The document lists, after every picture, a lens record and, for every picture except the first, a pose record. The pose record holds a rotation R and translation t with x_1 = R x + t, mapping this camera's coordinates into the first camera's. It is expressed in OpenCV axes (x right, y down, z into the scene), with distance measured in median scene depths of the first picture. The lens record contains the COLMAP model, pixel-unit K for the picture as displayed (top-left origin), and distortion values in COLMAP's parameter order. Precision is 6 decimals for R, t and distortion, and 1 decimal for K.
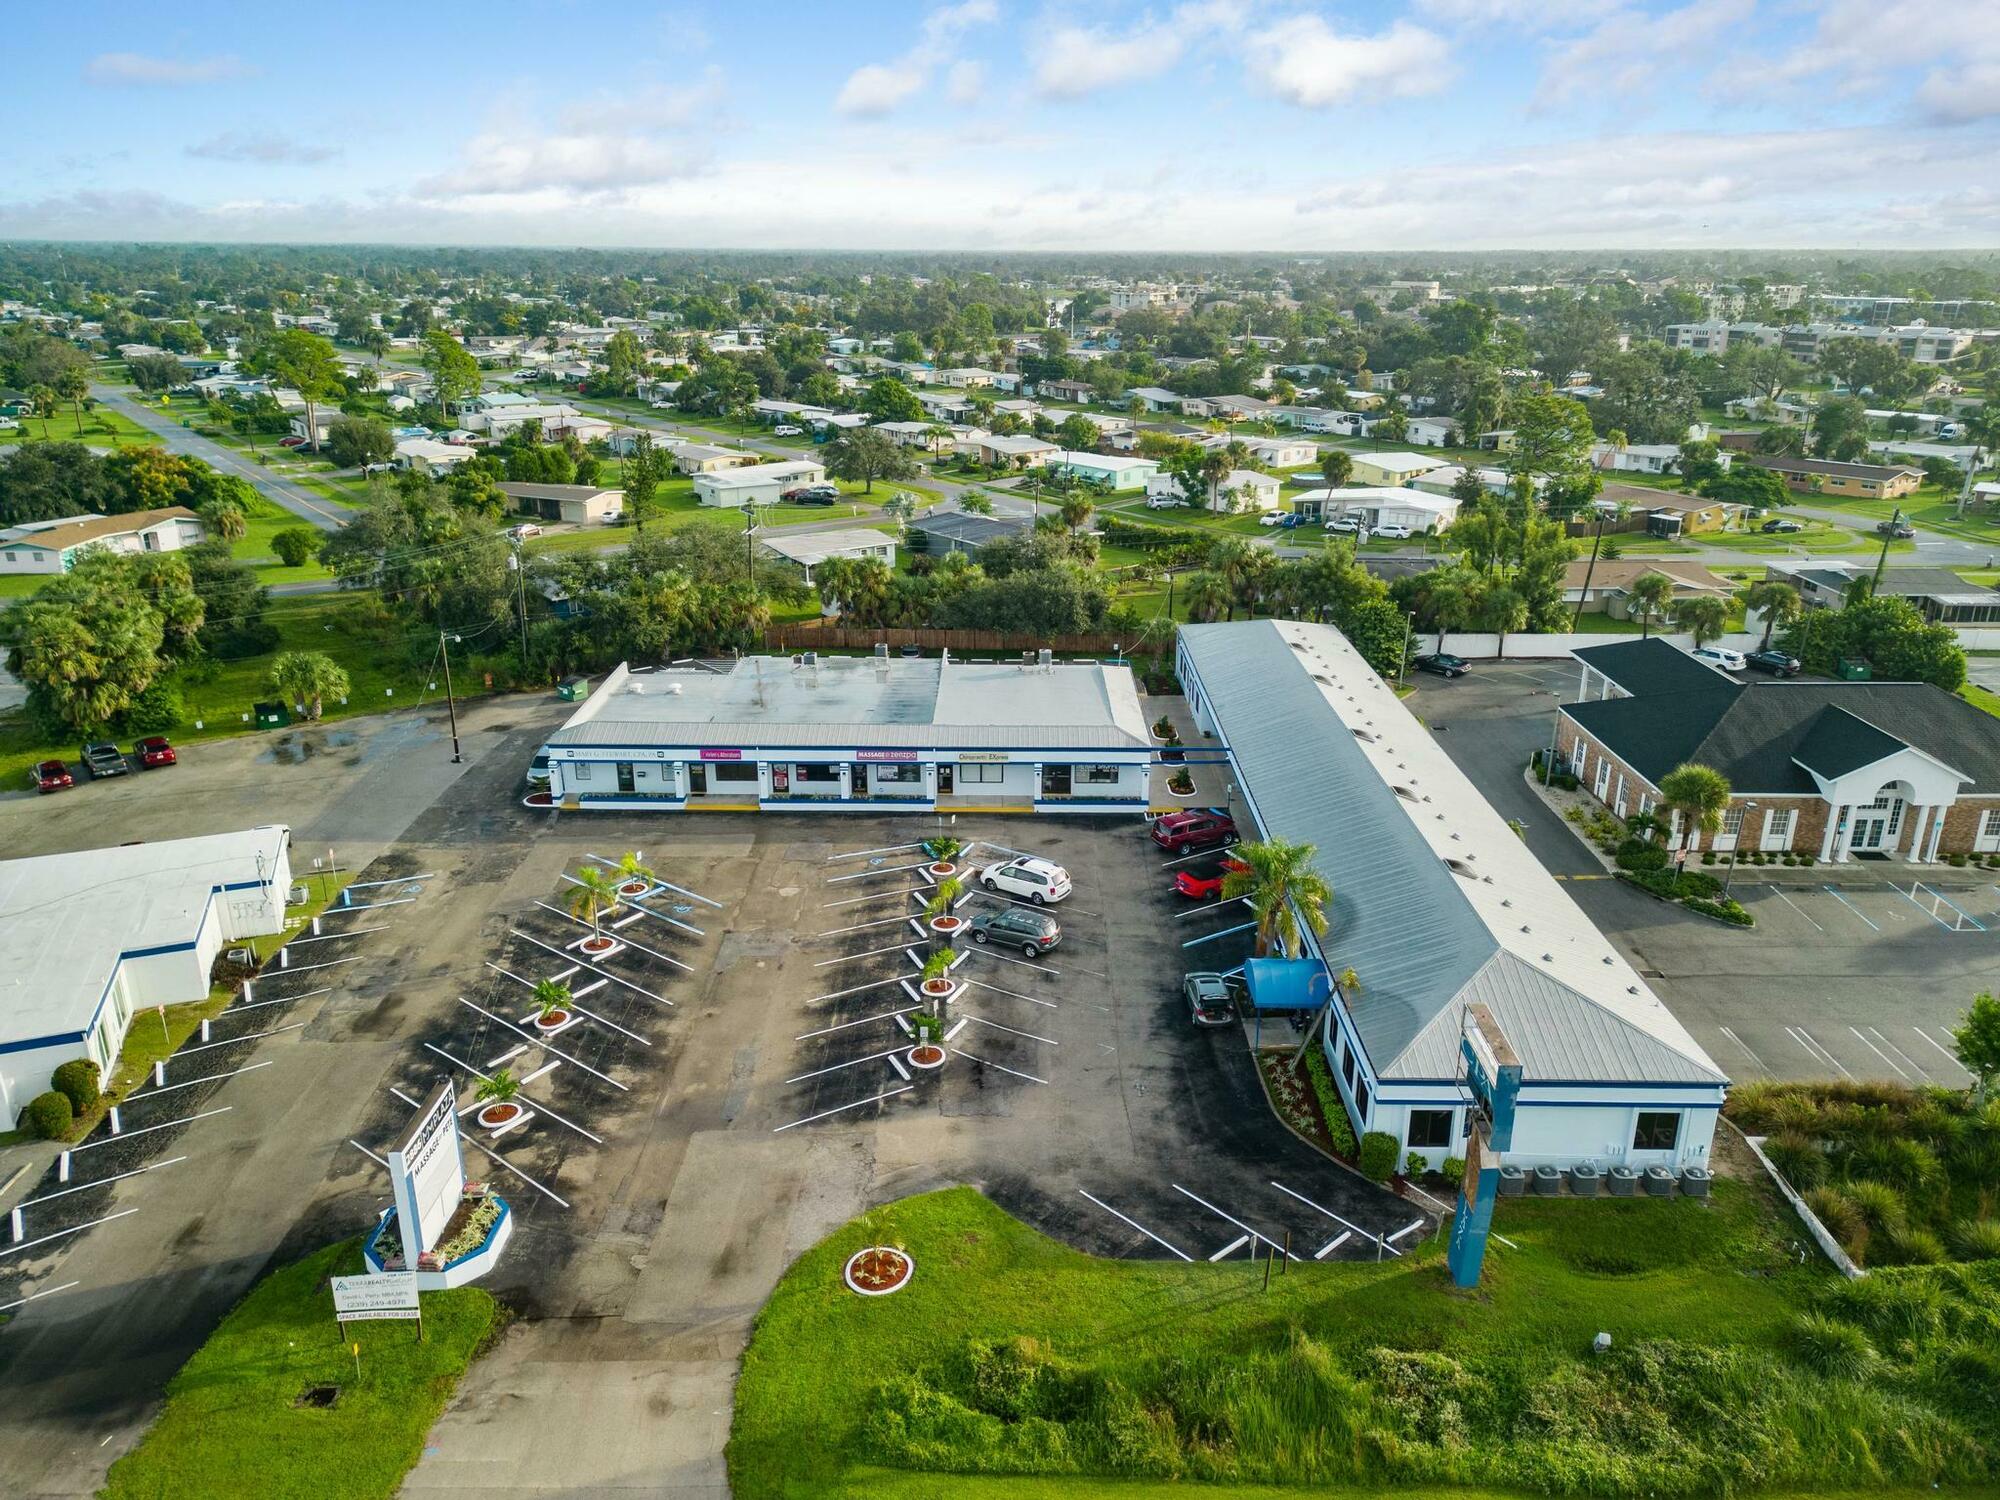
lens RADIAL K [[1382.1, 0, 1014.6], [0, 1382.1, 747.8], [0, 0, 1]] dist [0.070885, -0.059676]
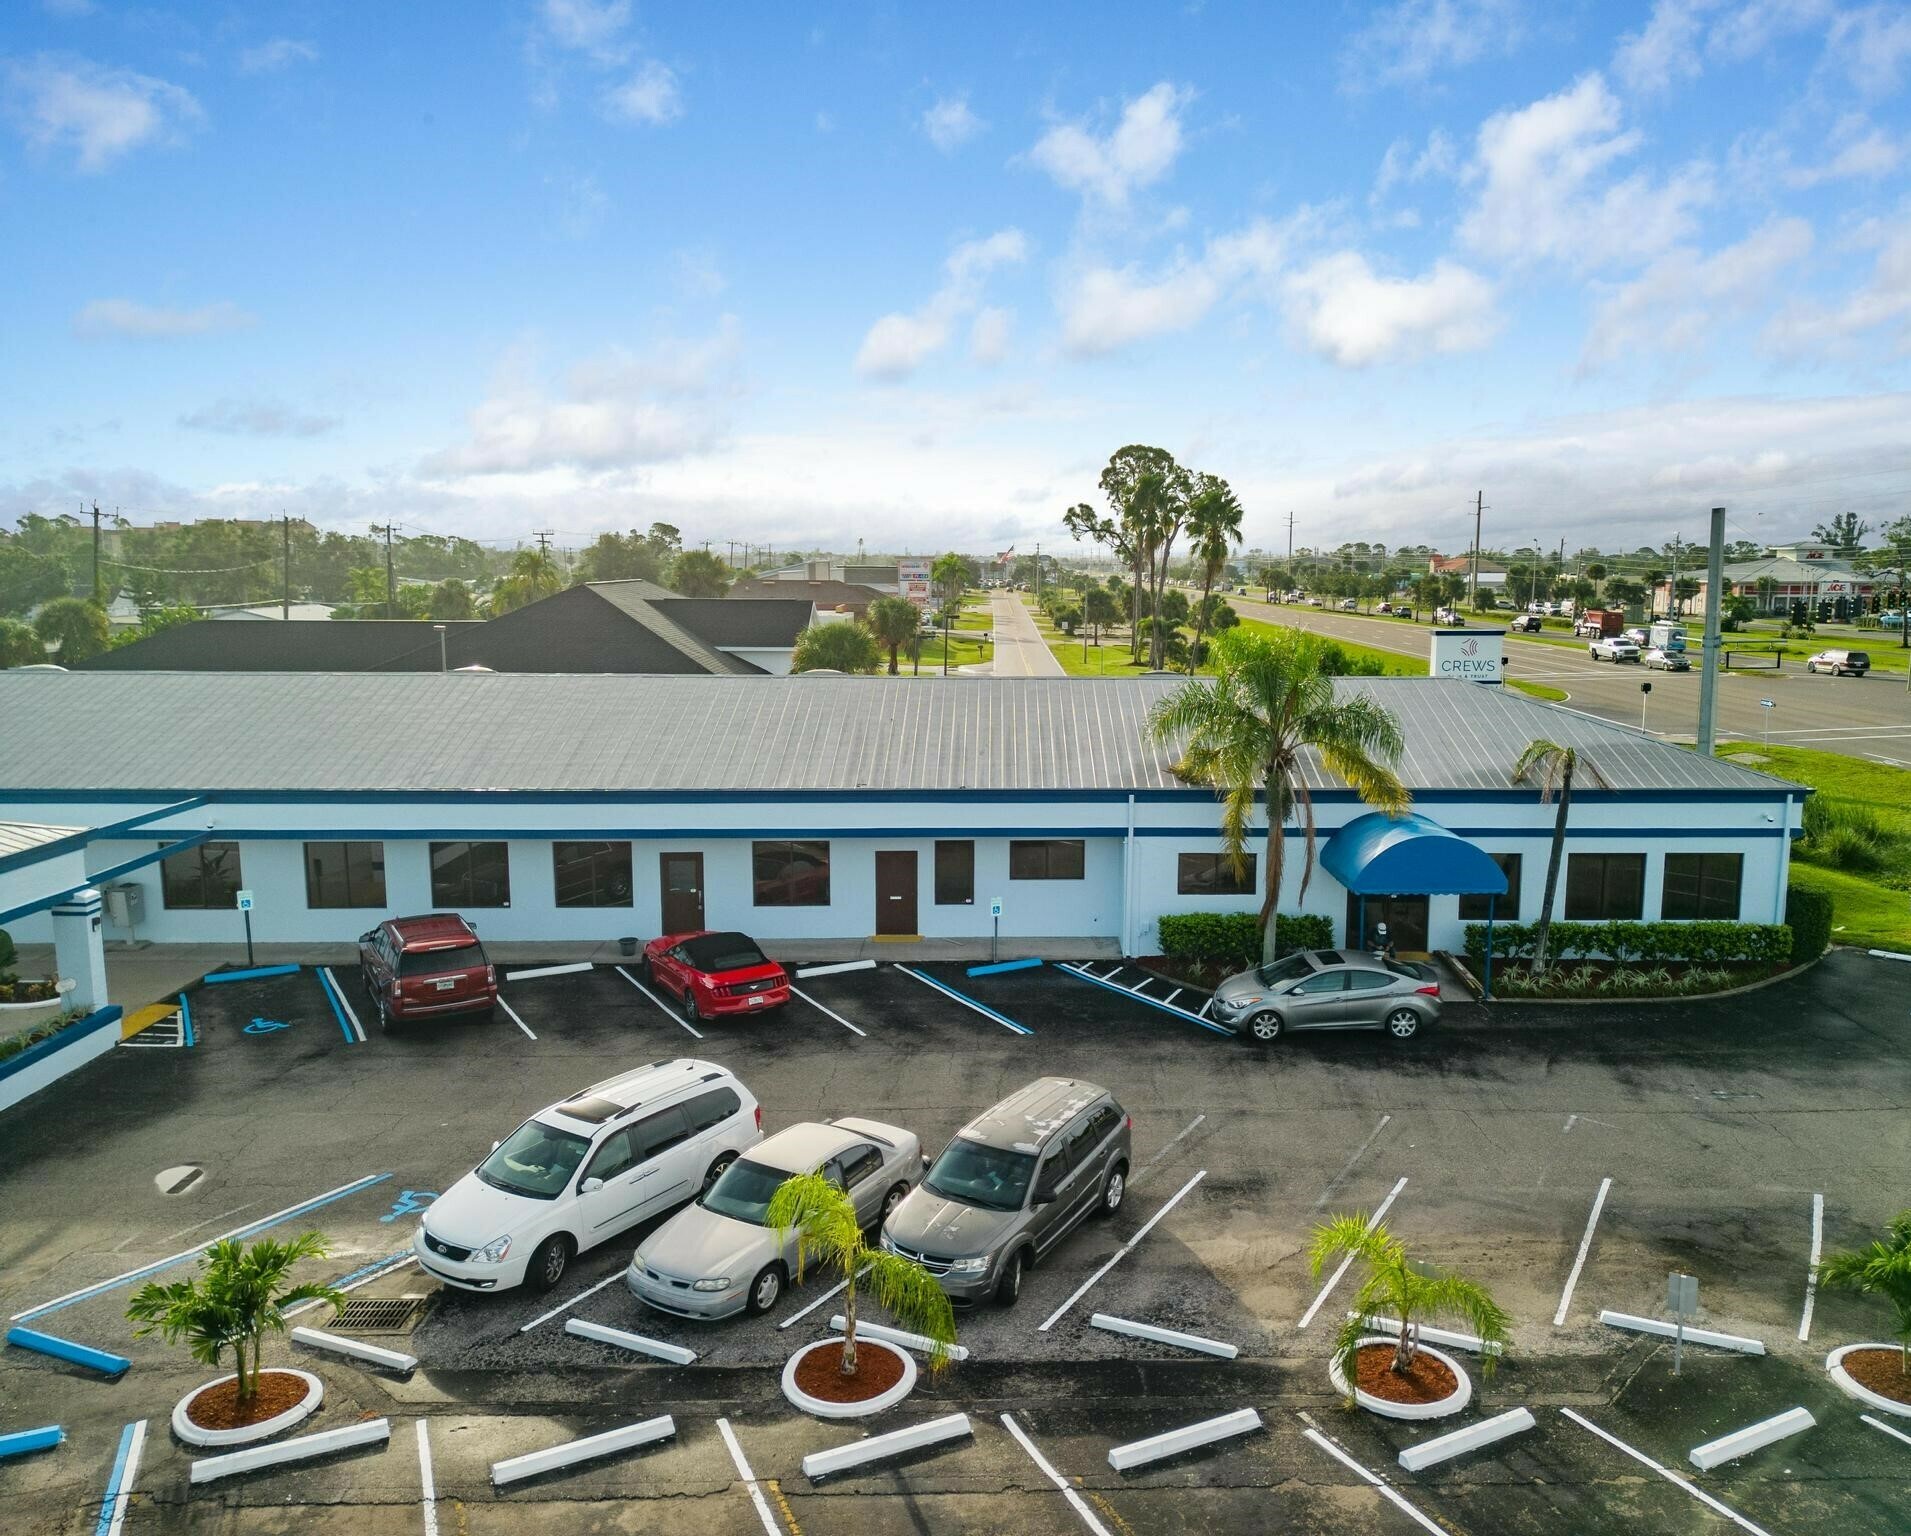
lens RADIAL K [[1421.6, 0, 1045.3], [0, 1421.6, 772.6], [0, 0, 1]] dist [0.080389, -0.103922]
pose [[-0.034584, -0.152113, 0.987758, -0.225189], [0.327390, 0.932089, 0.155003, 0.007780], [-0.944256, 0.328742, 0.017565, 0.784328]]
